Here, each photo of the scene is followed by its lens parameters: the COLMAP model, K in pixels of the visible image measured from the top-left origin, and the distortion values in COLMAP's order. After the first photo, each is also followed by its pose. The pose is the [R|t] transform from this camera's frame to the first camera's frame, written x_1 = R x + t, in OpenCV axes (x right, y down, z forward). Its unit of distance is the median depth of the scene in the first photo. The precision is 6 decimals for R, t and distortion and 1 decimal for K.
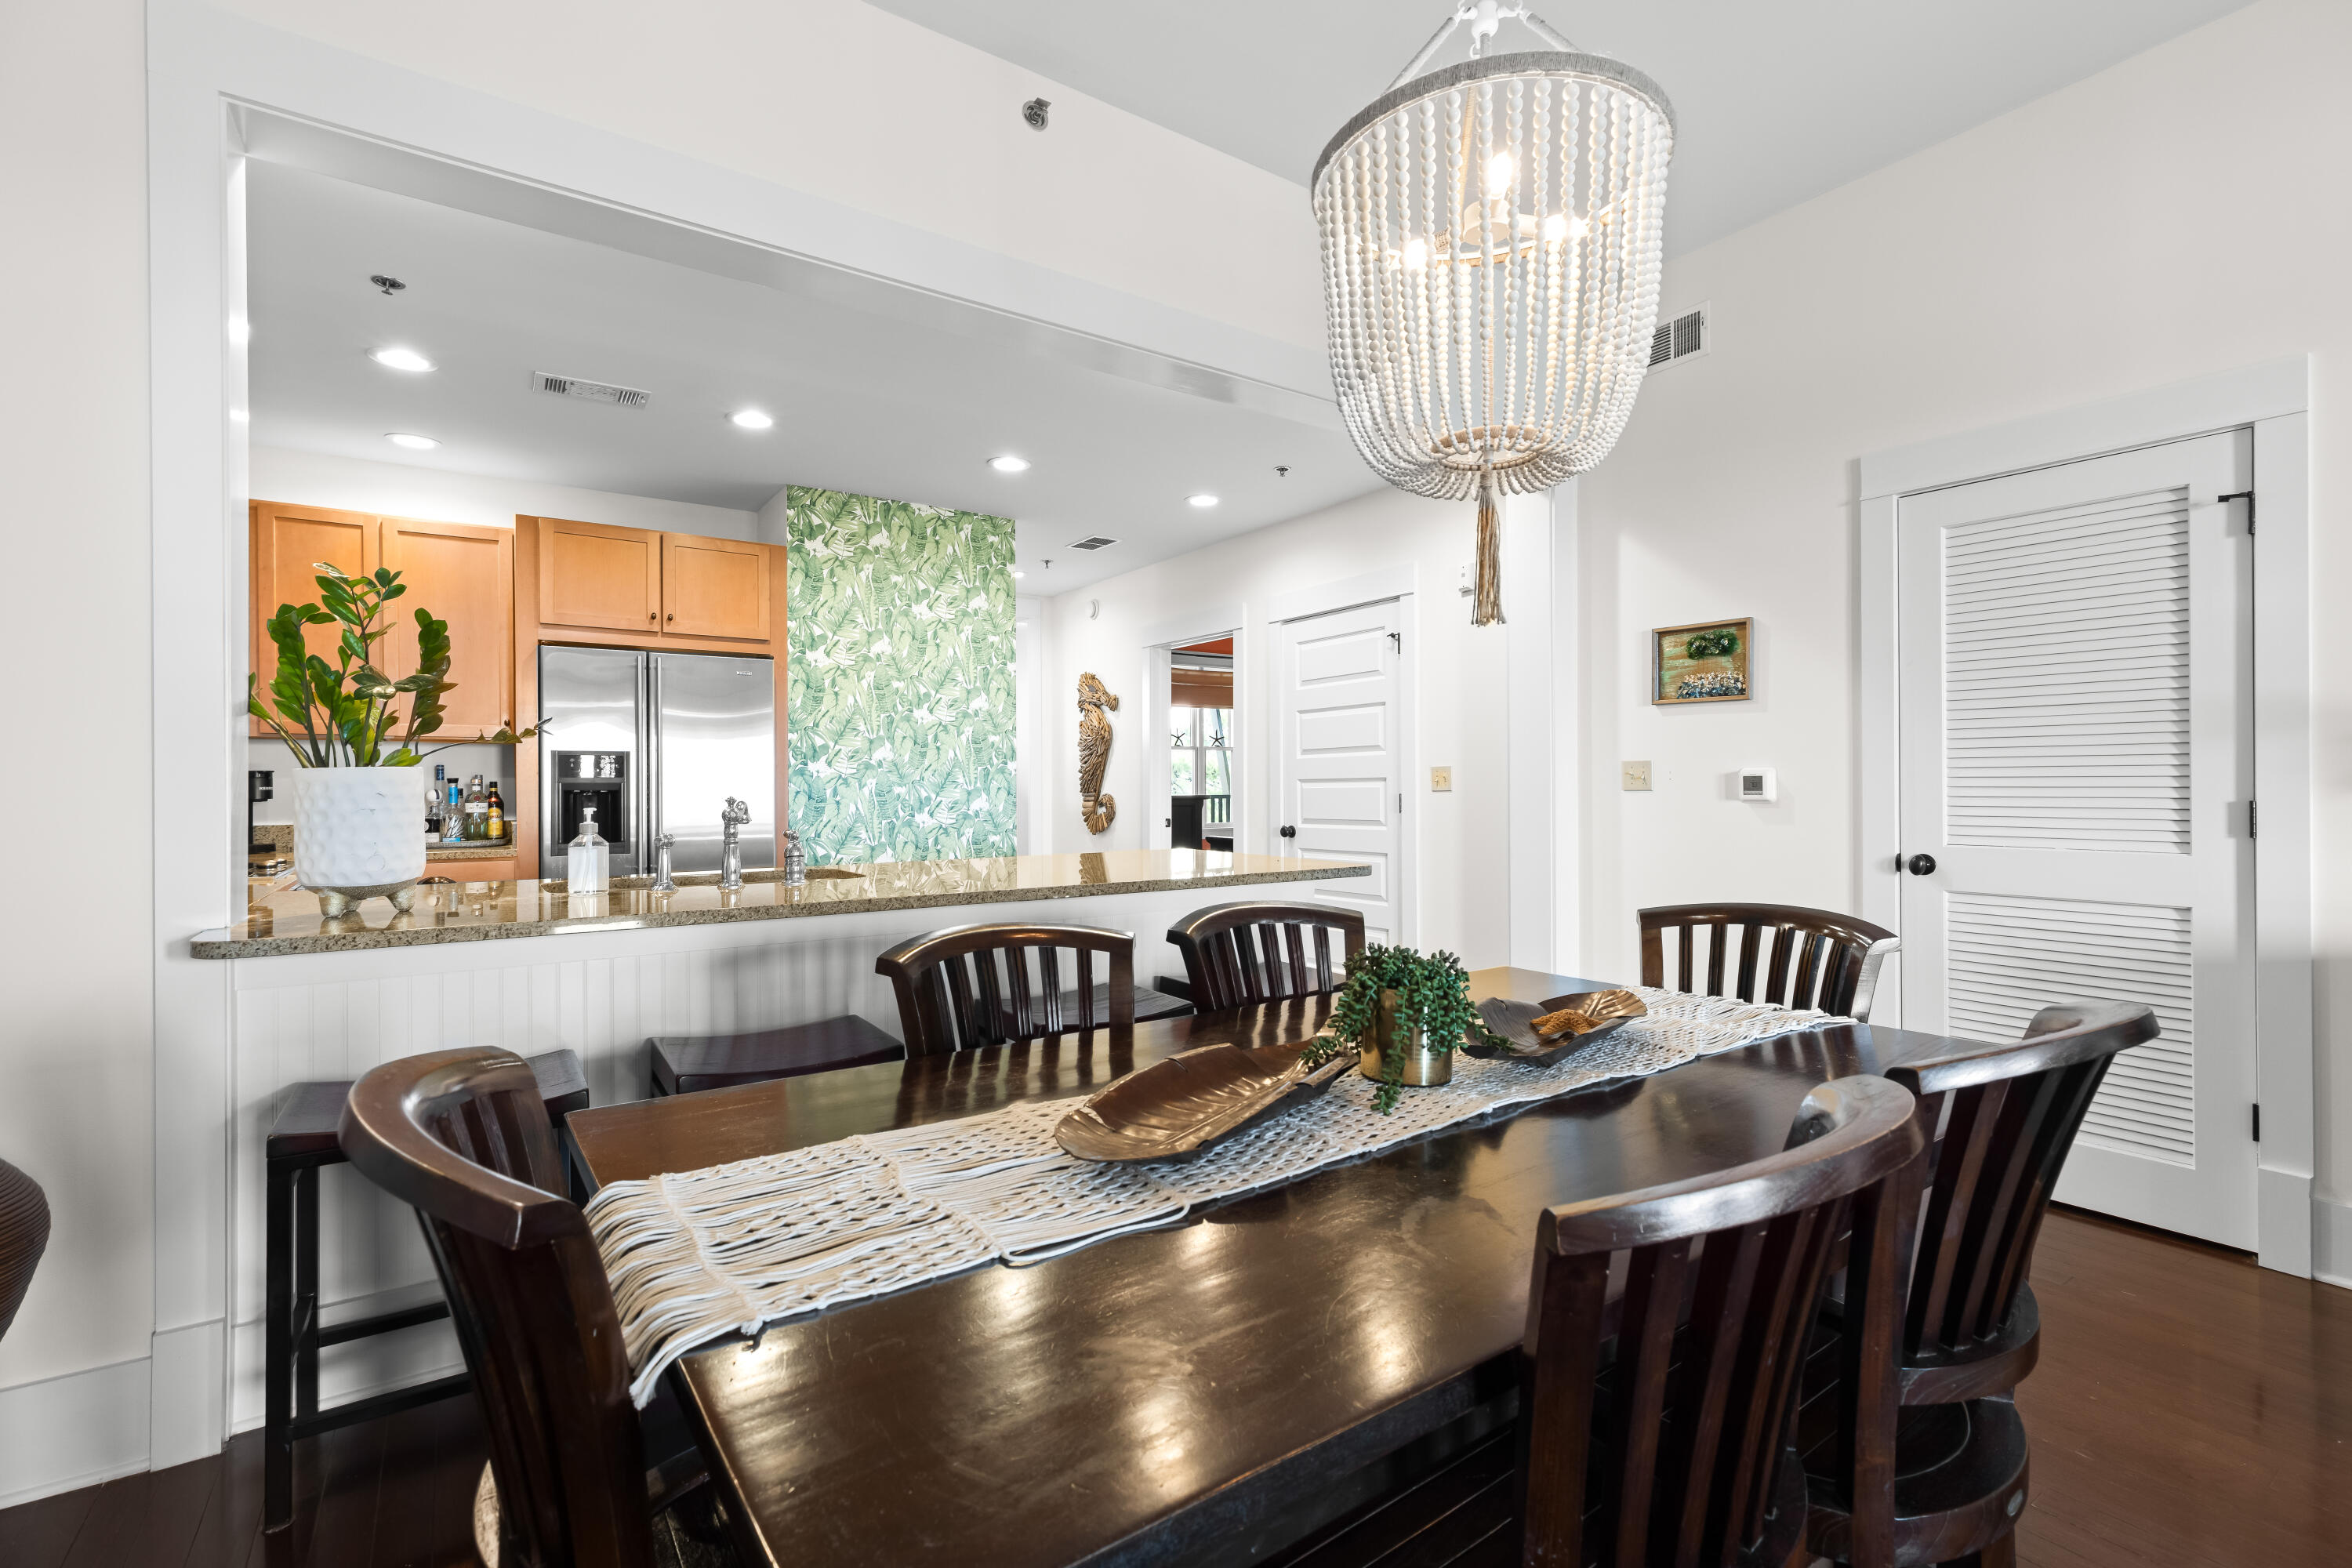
lens RADIAL K [[1046.8, 0, 1175.3], [0, 1046.8, 774.5], [0, 0, 1]] dist [0.002803, 0.000226]
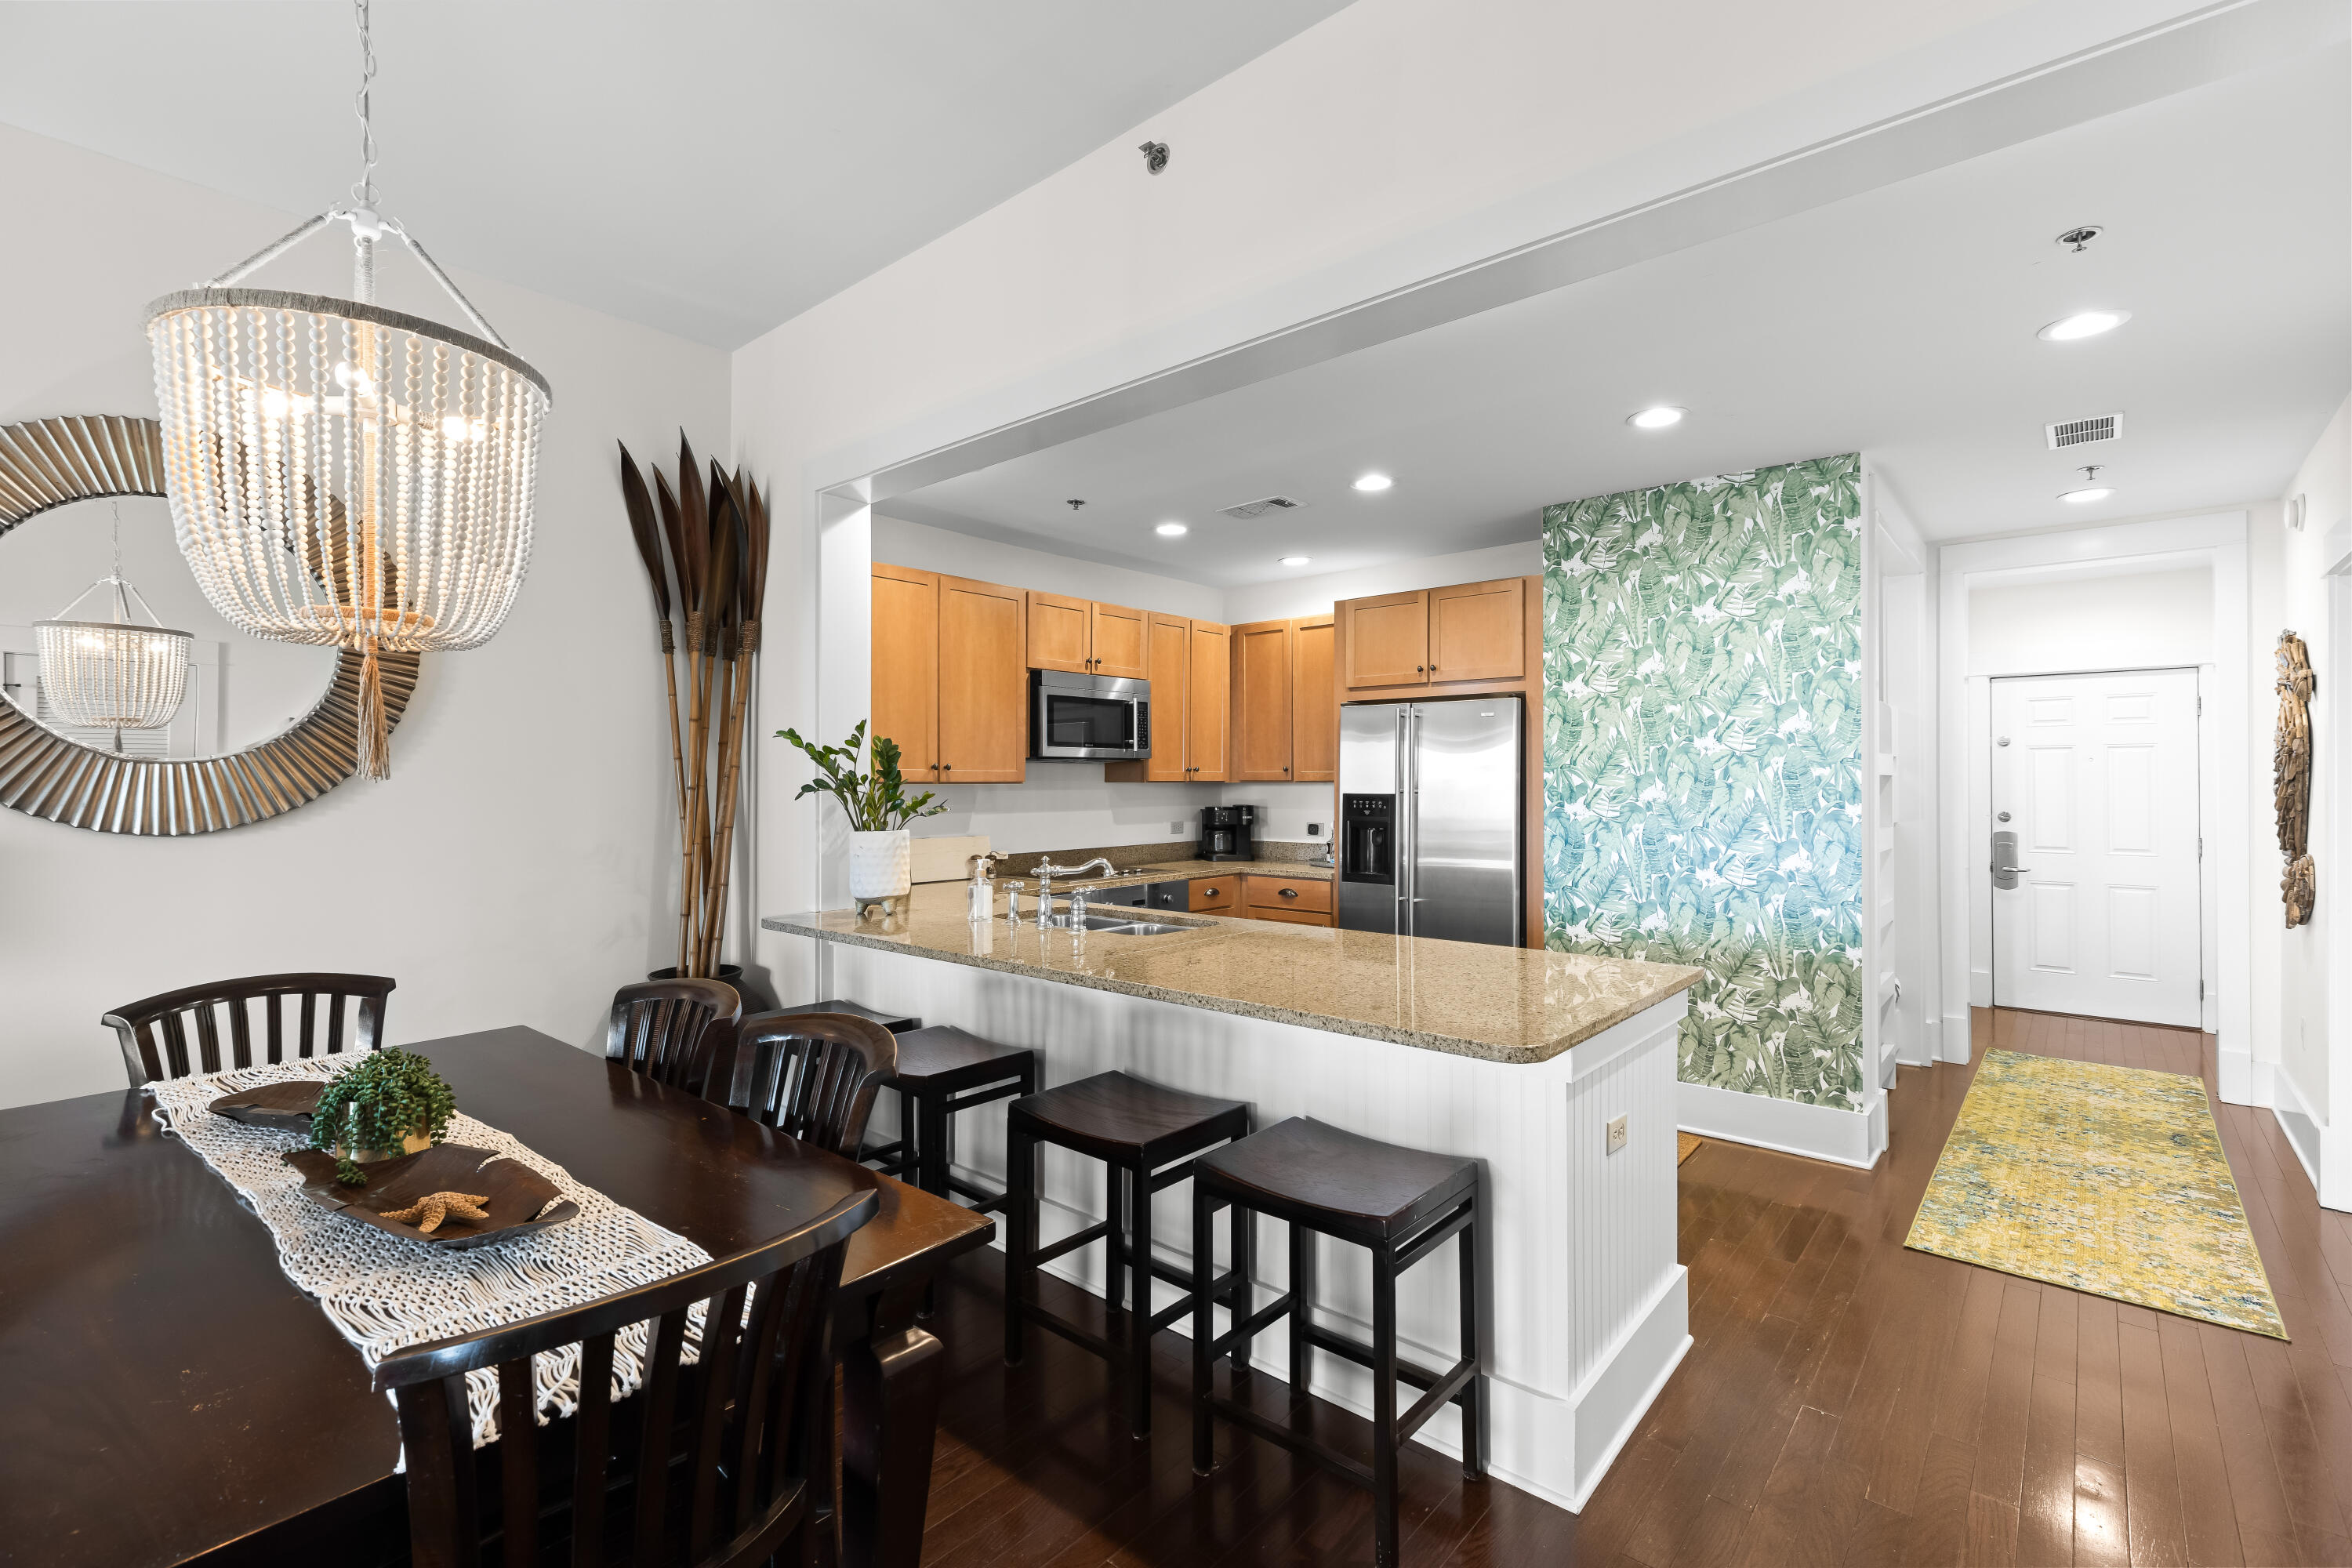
lens RADIAL K [[1046.8, 0, 1175.3], [0, 1046.8, 774.5], [0, 0, 1]] dist [0.002803, 0.000226]
pose [[0.248748, -0.001838, -0.968566, 0.500287], [0.010408, 0.999946, 0.000776, -0.045935], [0.968512, -0.010274, 0.248754, 0.489919]]
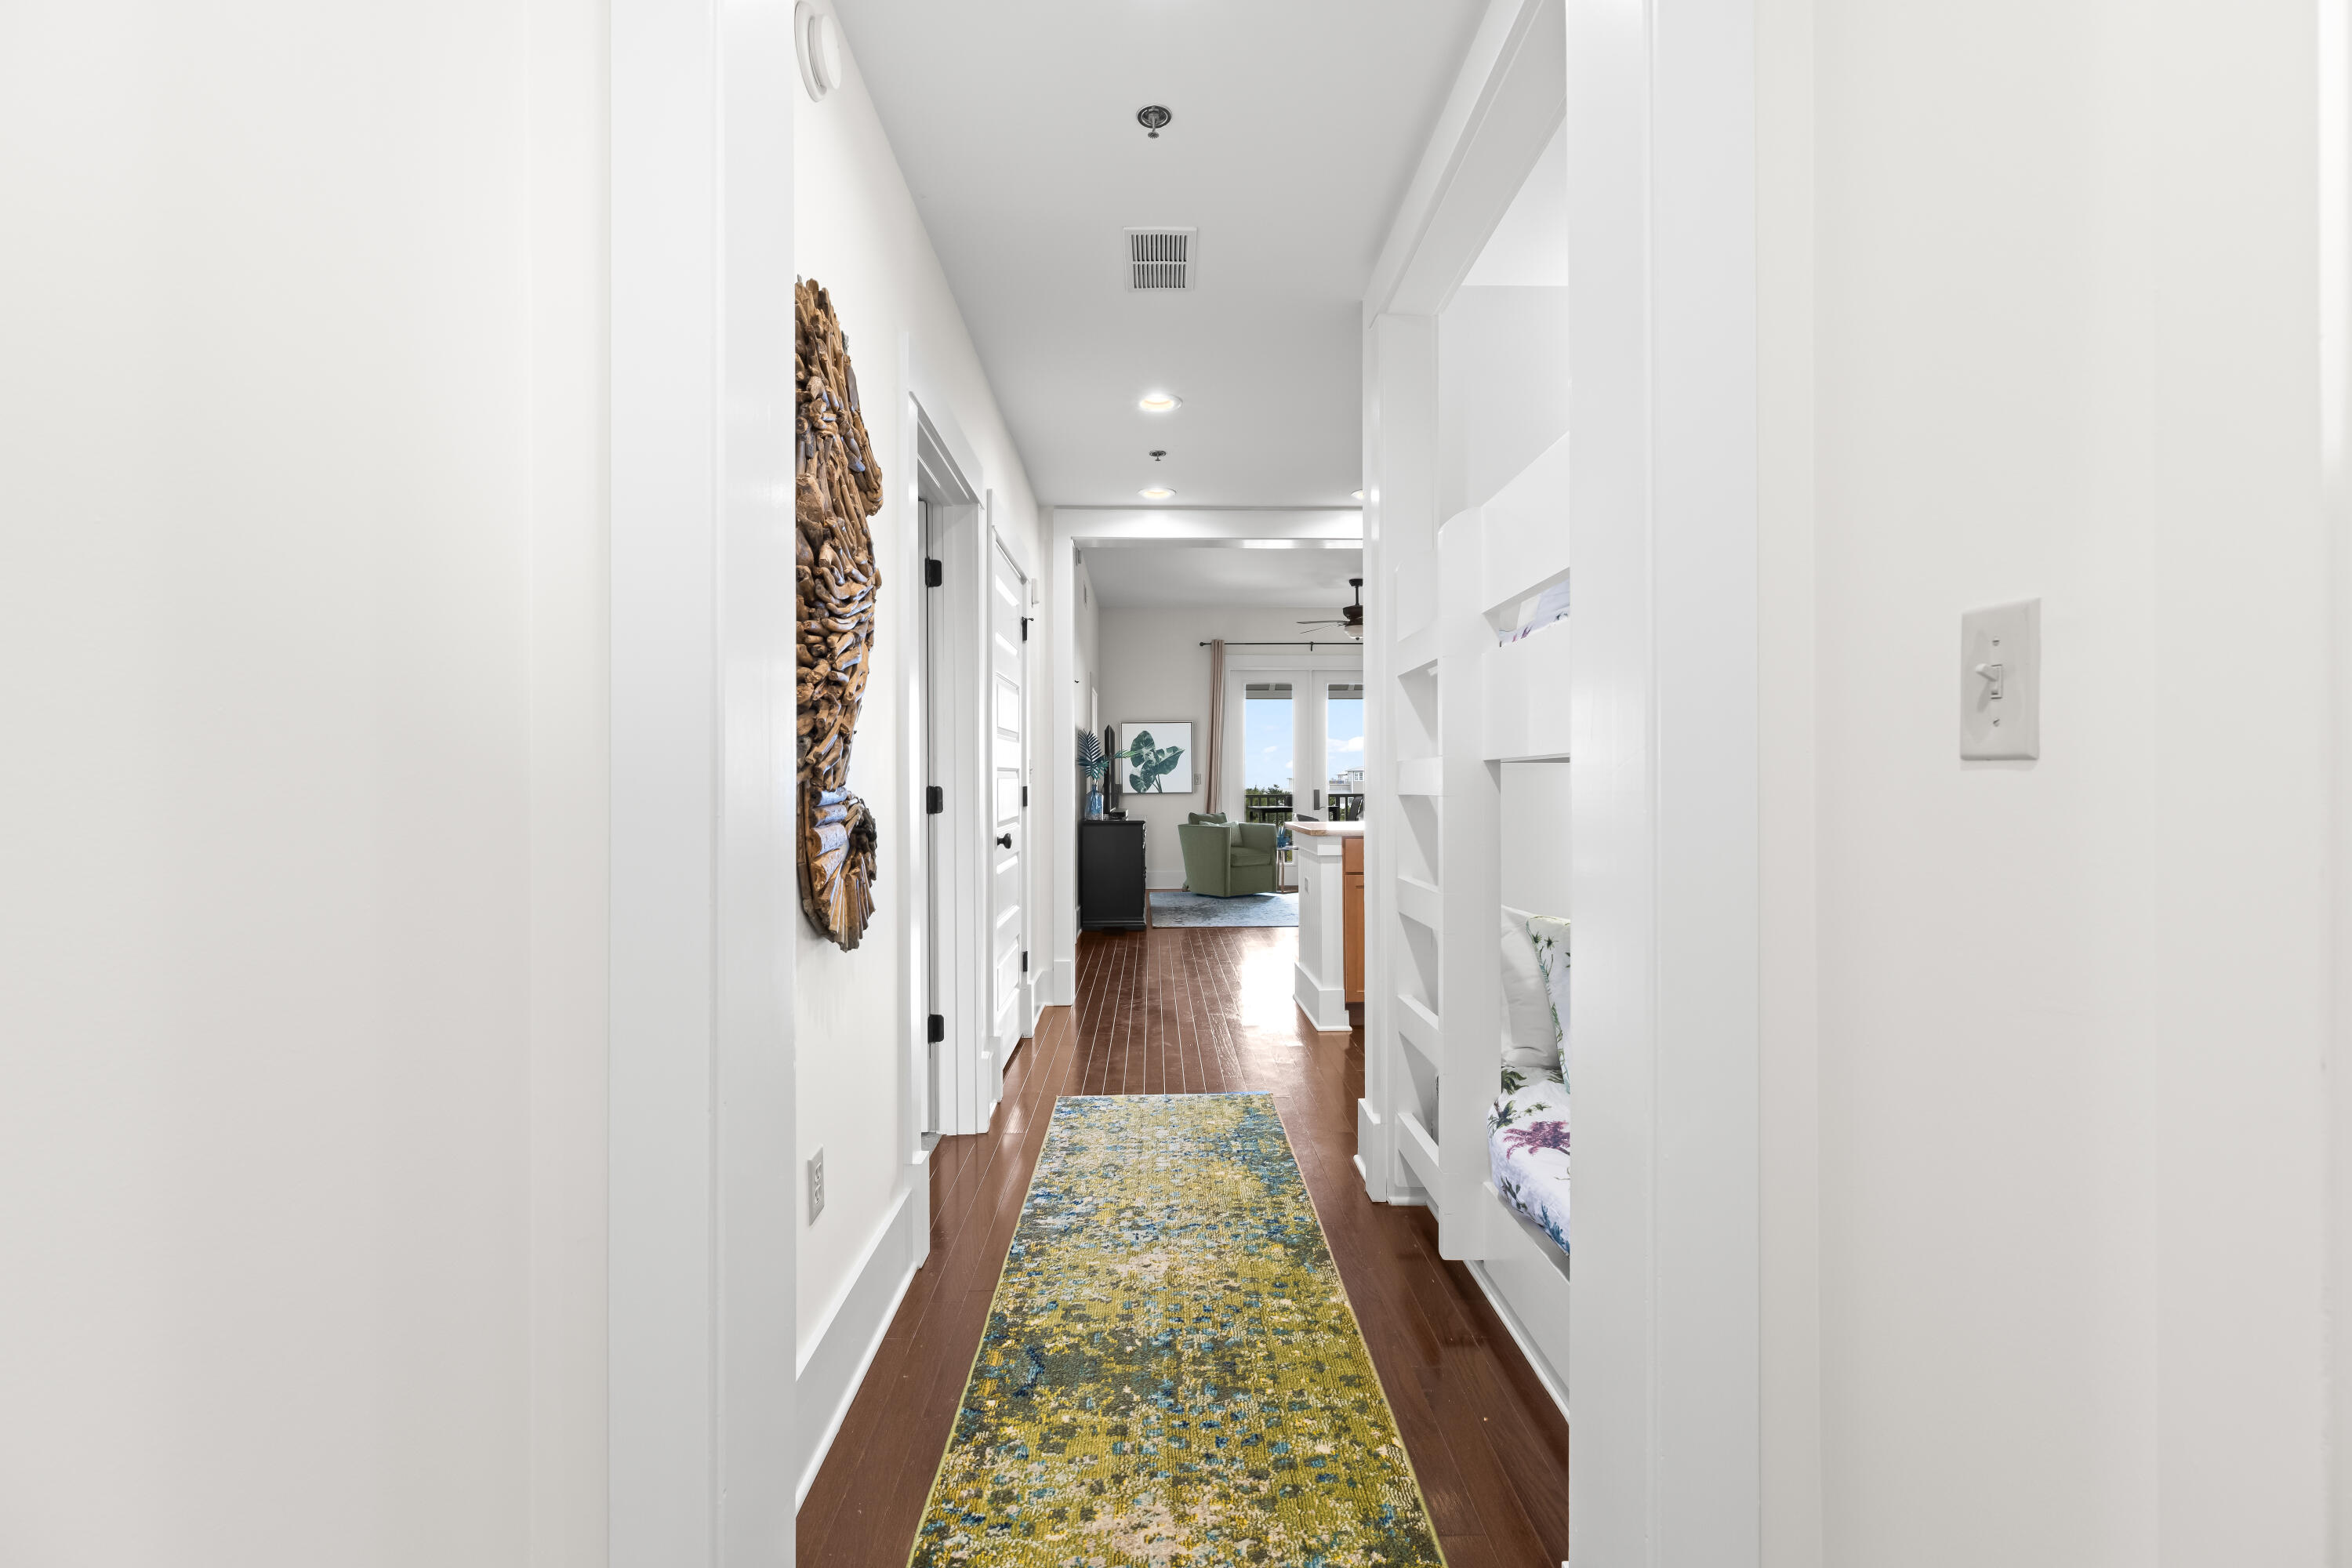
lens RADIAL K [[1047.1, 0, 1182.4], [0, 1047.1, 781.2], [0, 0, 1]] dist [0.004754, 0.000006]
pose [[-0.839612, 0.008459, 0.543120, -0.468899], [0.000389, 0.999888, -0.014972, 0.031313], [-0.543186, -0.012360, -0.839521, 1.903256]]
